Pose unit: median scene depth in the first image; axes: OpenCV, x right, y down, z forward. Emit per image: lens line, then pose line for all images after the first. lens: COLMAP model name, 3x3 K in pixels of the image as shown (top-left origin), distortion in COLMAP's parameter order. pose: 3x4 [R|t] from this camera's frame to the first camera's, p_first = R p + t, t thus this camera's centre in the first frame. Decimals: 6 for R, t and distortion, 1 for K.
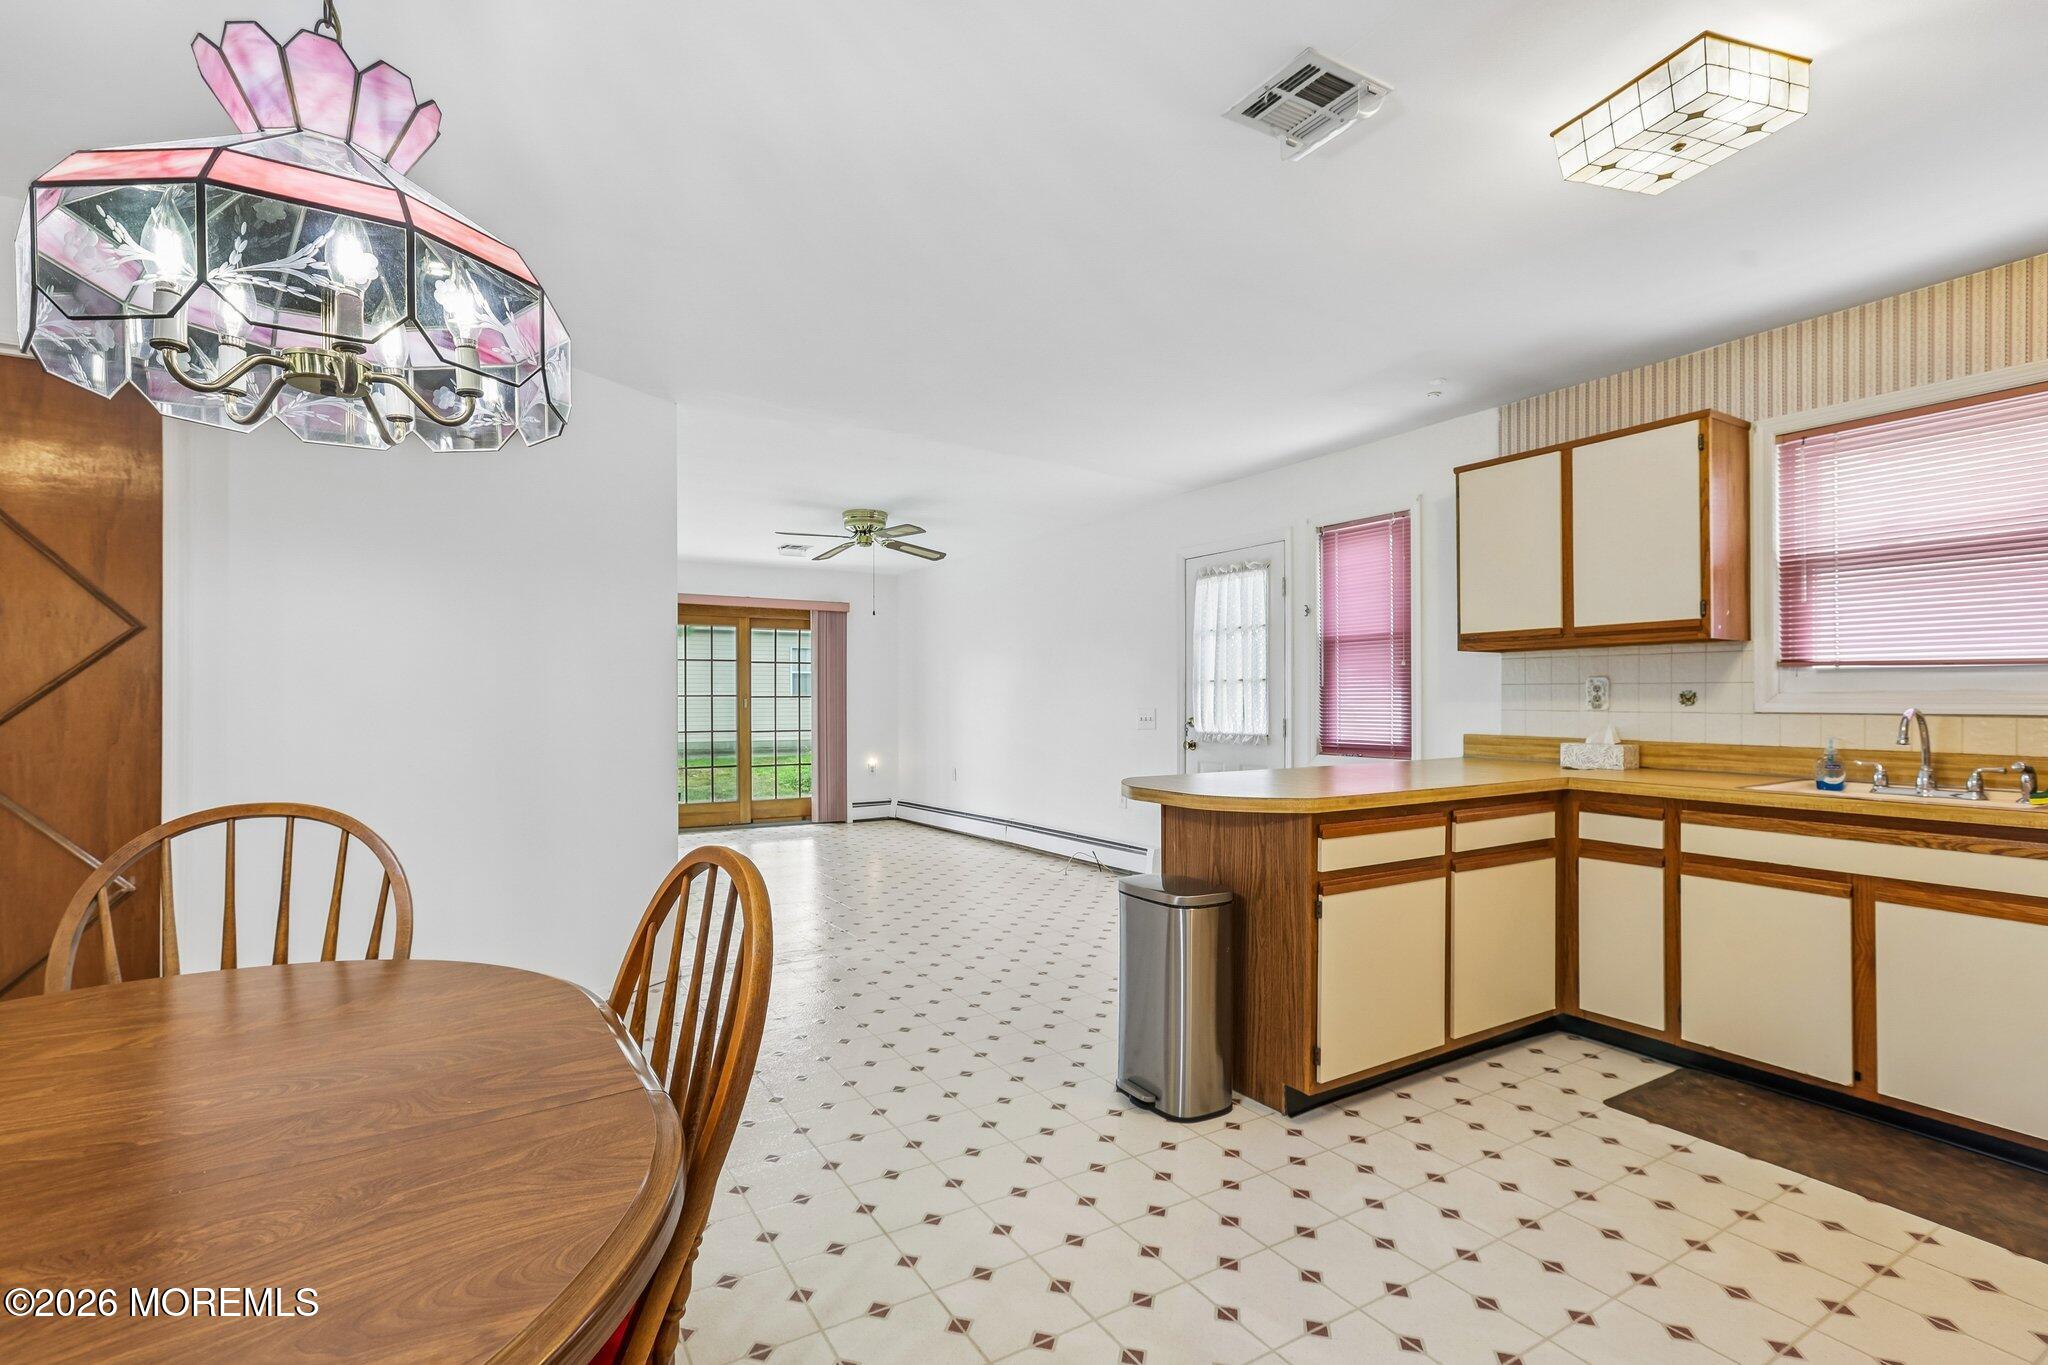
lens RADIAL K [[957.6, 0, 996.0], [0, 957.6, 676.9], [0, 0, 1]] dist [-0.033721, 0.016787]
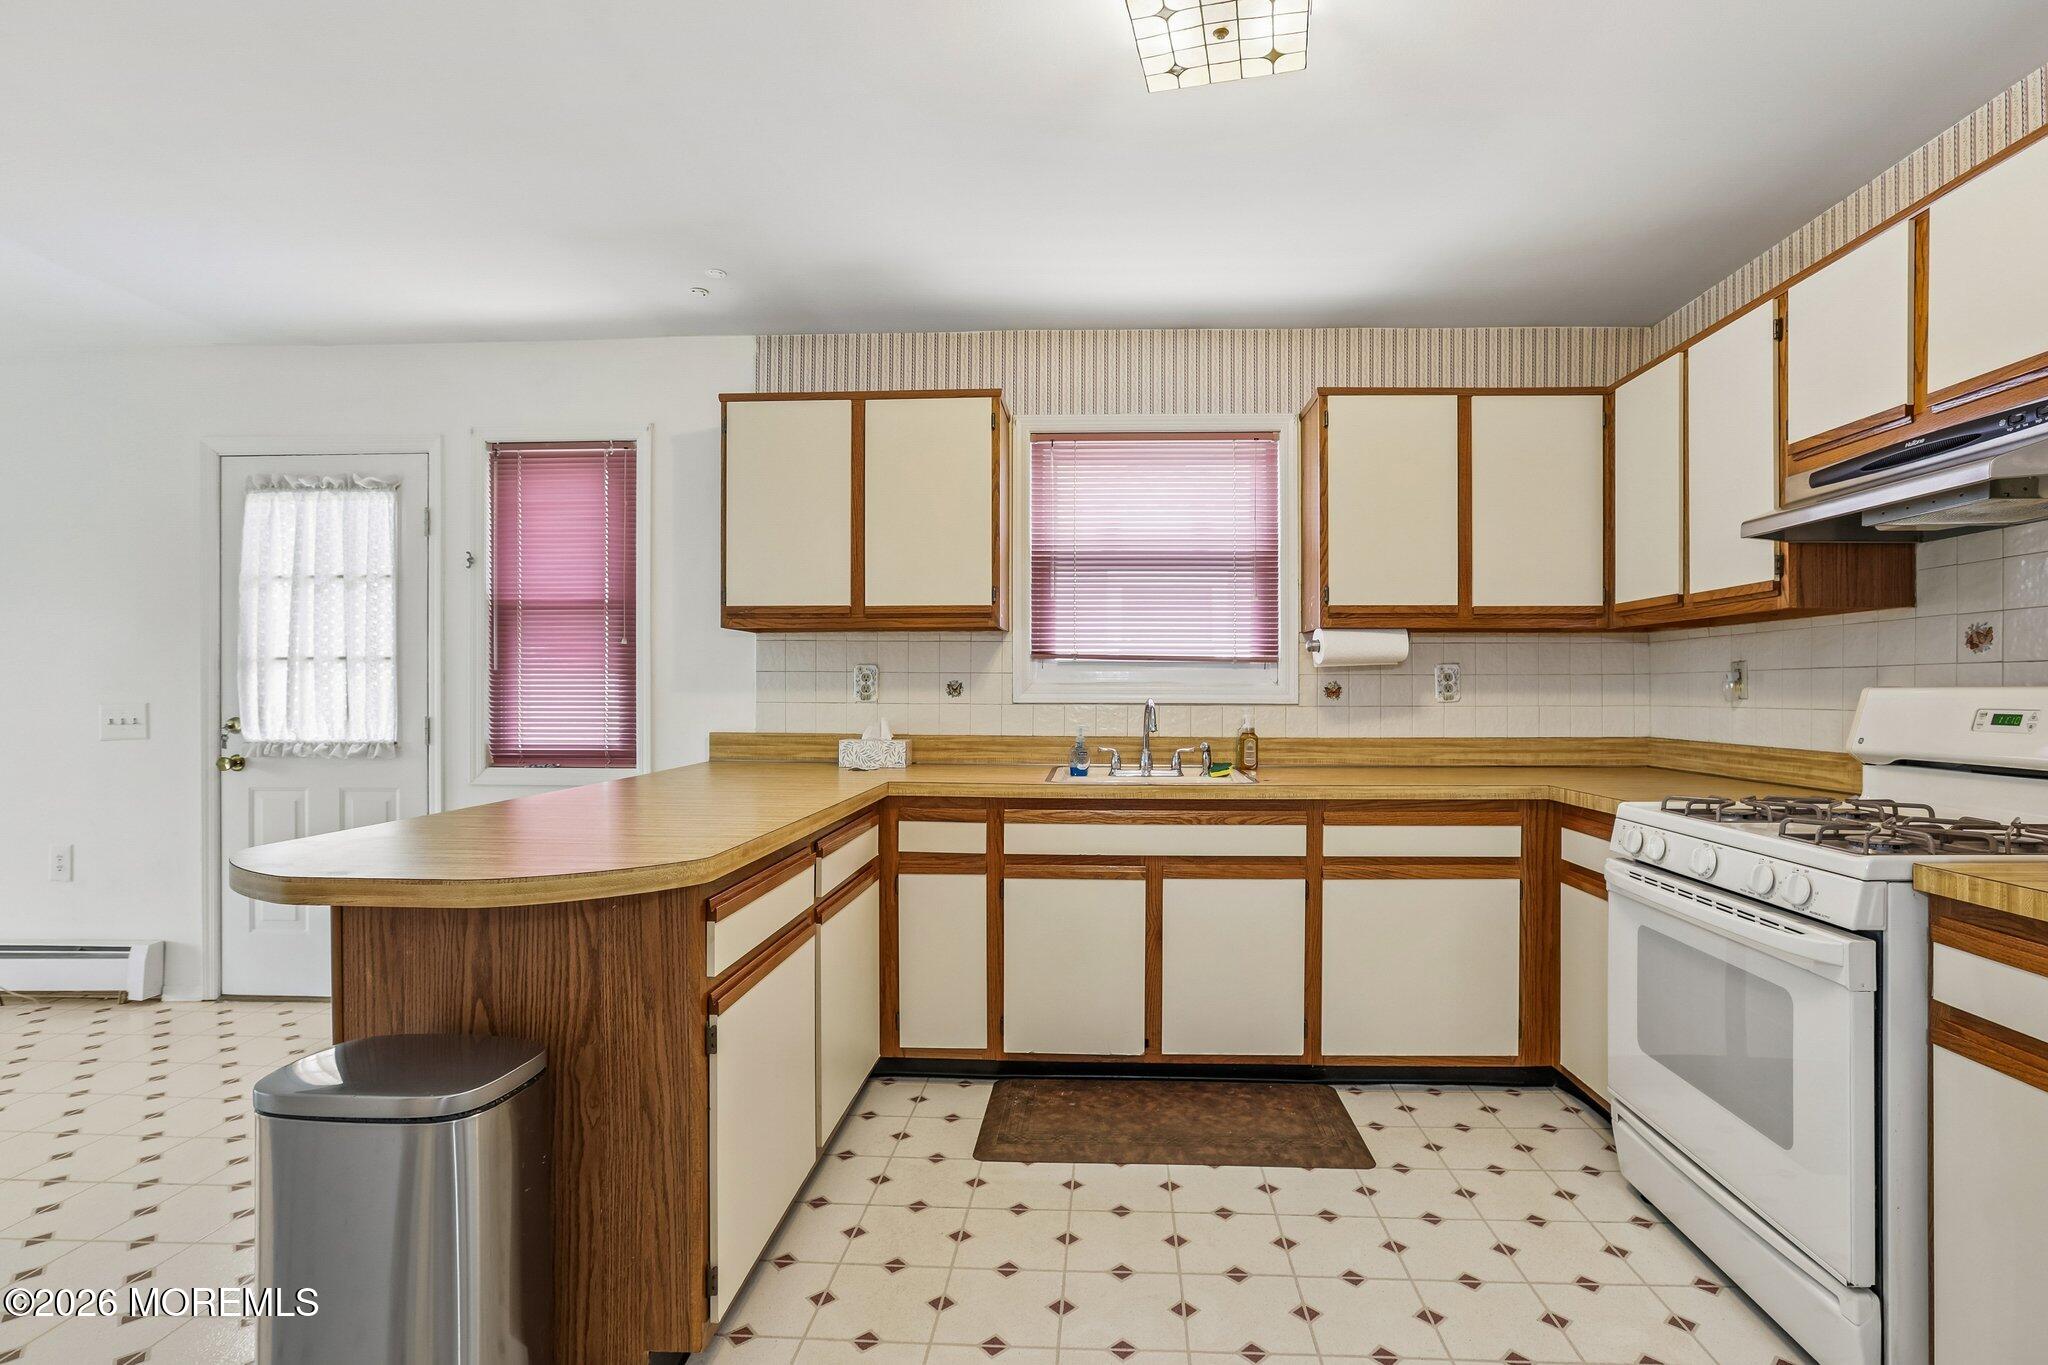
lens RADIAL K [[957.6, 0, 1070.0], [0, 957.6, 705.7], [0, 0, 1]] dist [-0.033721, 0.016787]
pose [[0.538496, -0.010470, 0.842563, -0.030462], [-0.023324, 0.999354, 0.027325, 0.011008], [-0.842305, -0.034367, 0.537904, 0.399323]]
